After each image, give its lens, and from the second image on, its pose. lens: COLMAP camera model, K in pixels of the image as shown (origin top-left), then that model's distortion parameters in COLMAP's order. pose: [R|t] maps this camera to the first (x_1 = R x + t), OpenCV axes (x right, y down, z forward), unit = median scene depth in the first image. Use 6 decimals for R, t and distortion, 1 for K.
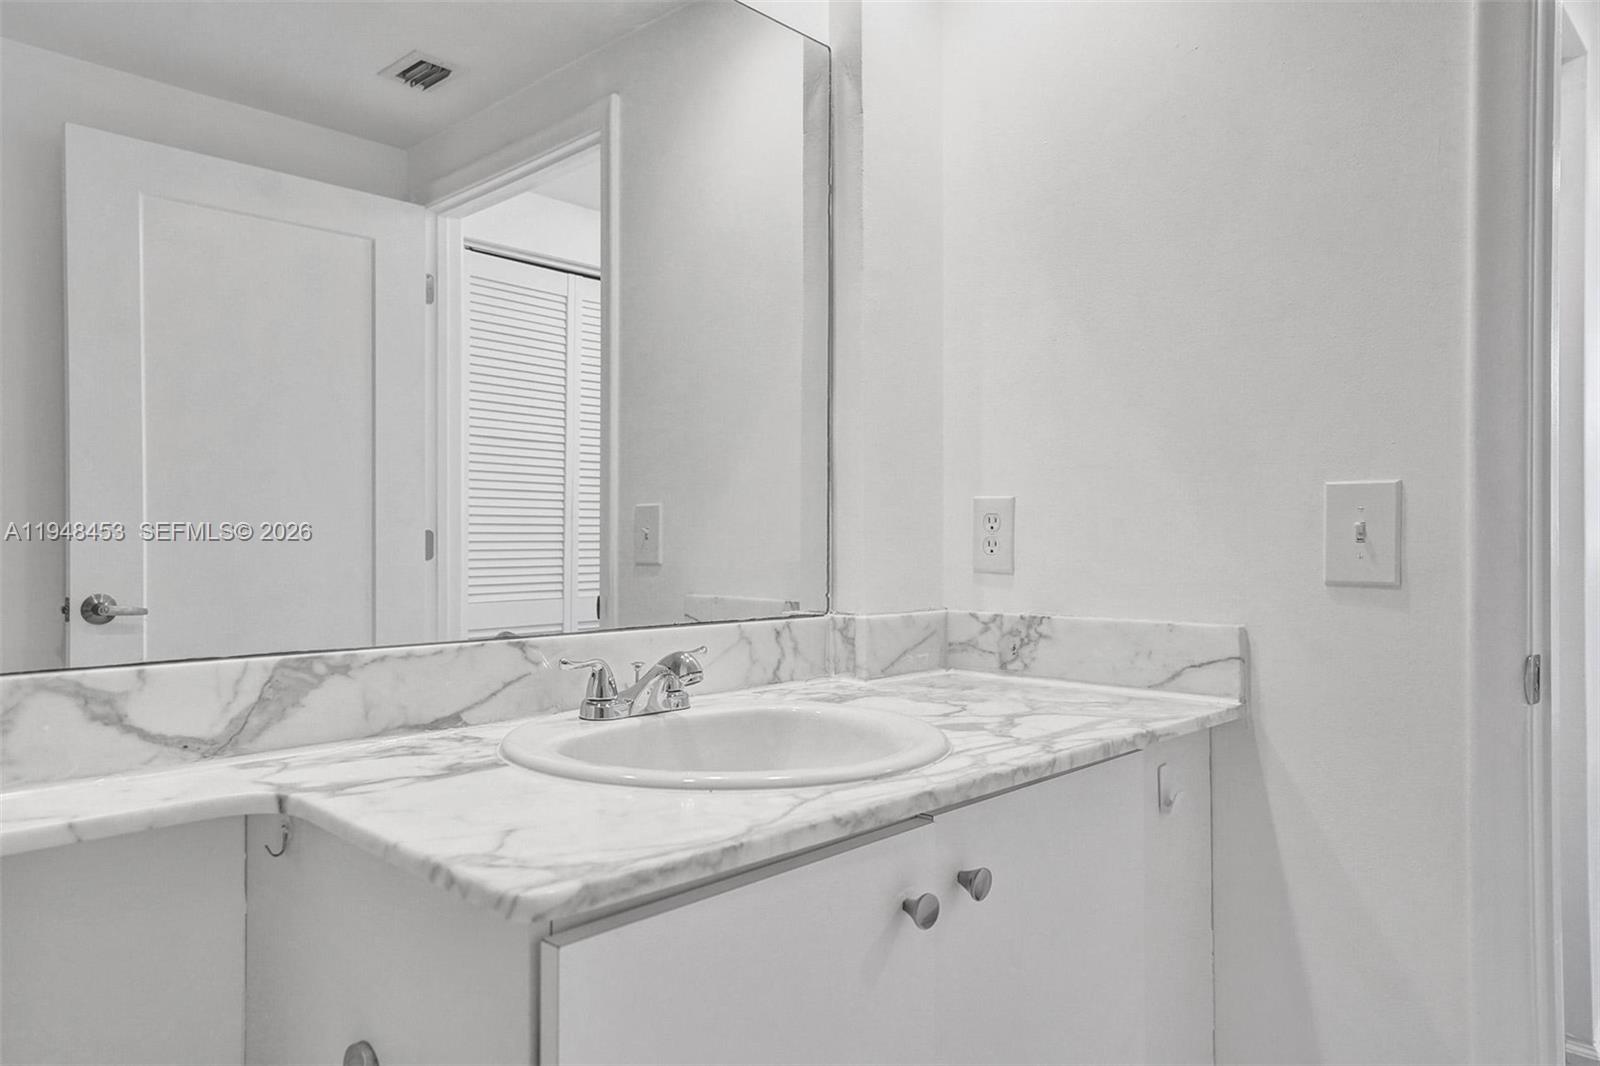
lens RADIAL K [[1057.9, 0, 801.6], [0, 1057.9, 539.5], [0, 0, 1]] dist [0.002217, 0.000916]
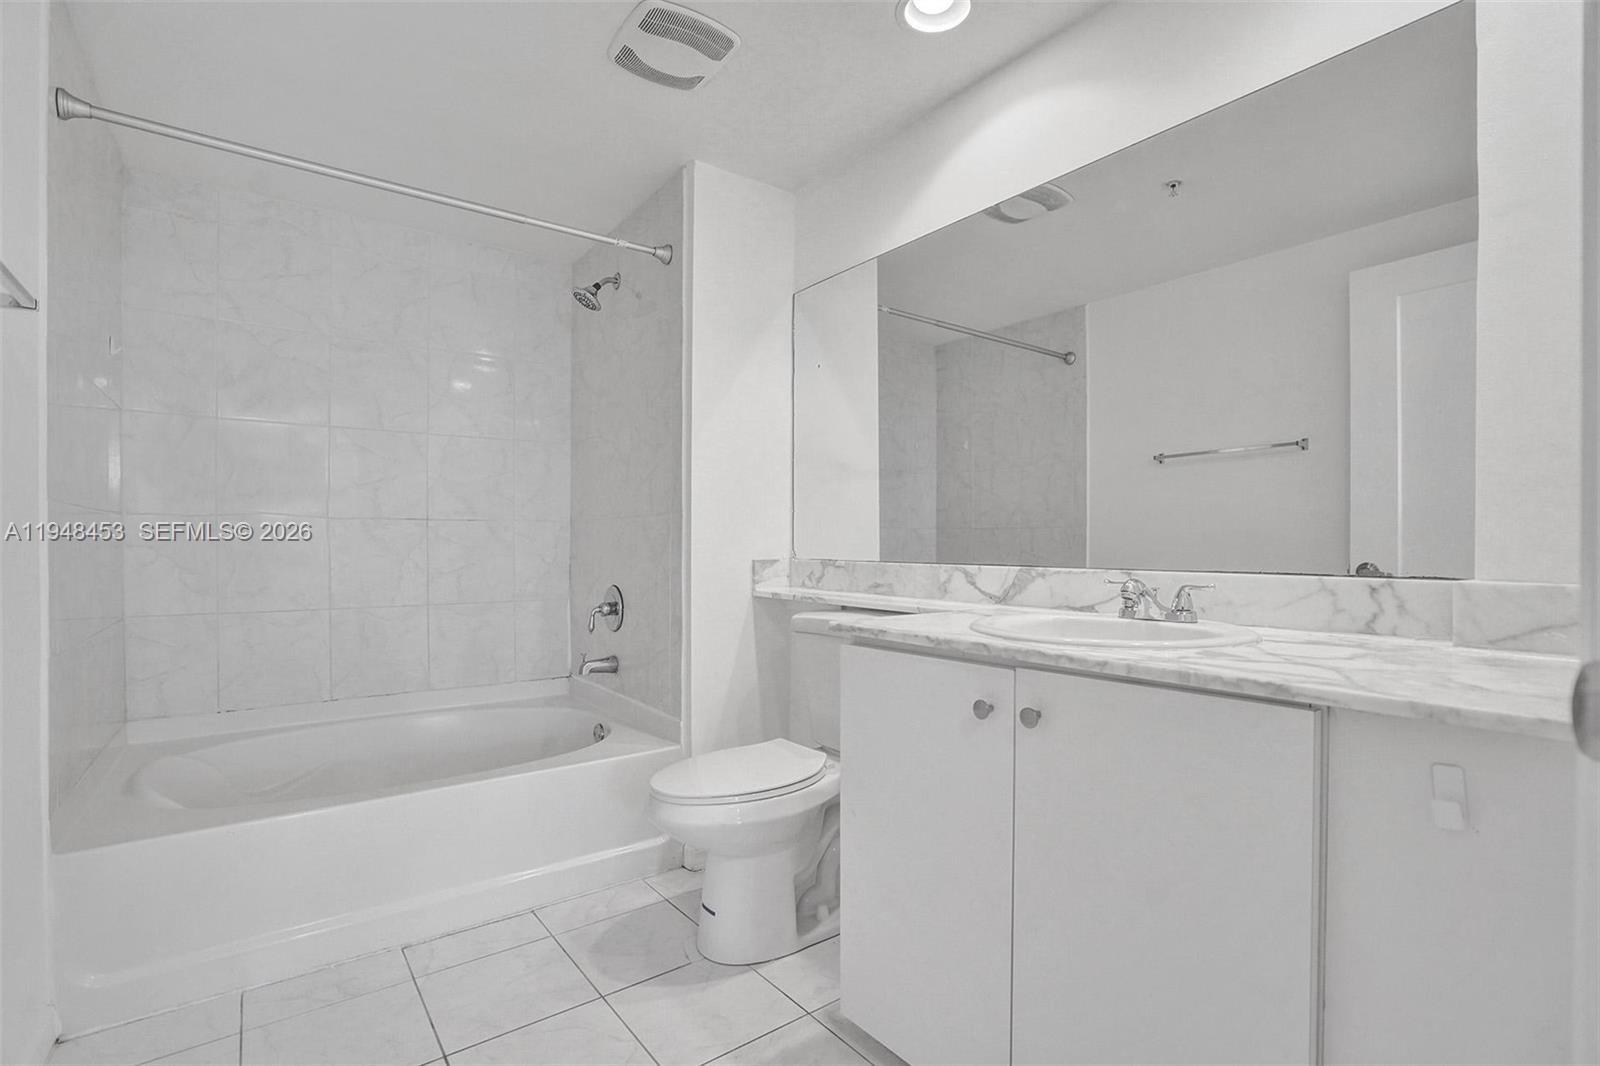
lens RADIAL K [[746.7, 0, 797.6], [0, 746.7, 535.8], [0, 0, 1]] dist [-0.063057, 0.024779]
pose [[-0.164066, -0.012369, -0.986372, 1.188825], [-0.001883, 0.999923, -0.012226, 0.060584], [0.986448, -0.000148, -0.164077, 0.755125]]
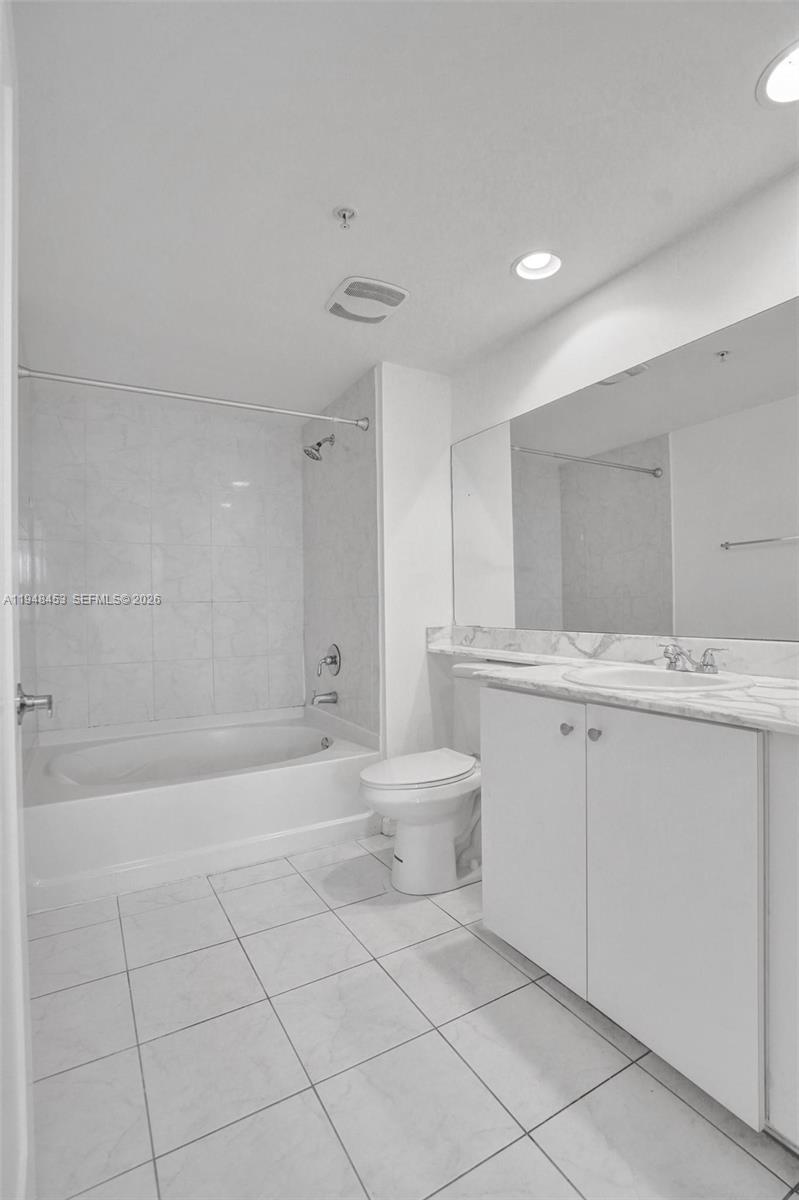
lens RADIAL K [[559.3, 0, 398.7], [0, 559.3, 597.3], [0, 0, 1]] dist [-0.067217, 0.024413]
pose [[-0.280625, -0.012105, -0.959741, 1.413166], [0.012337, 0.999792, -0.016217, 0.011395], [0.959738, -0.016392, -0.280418, 0.834012]]
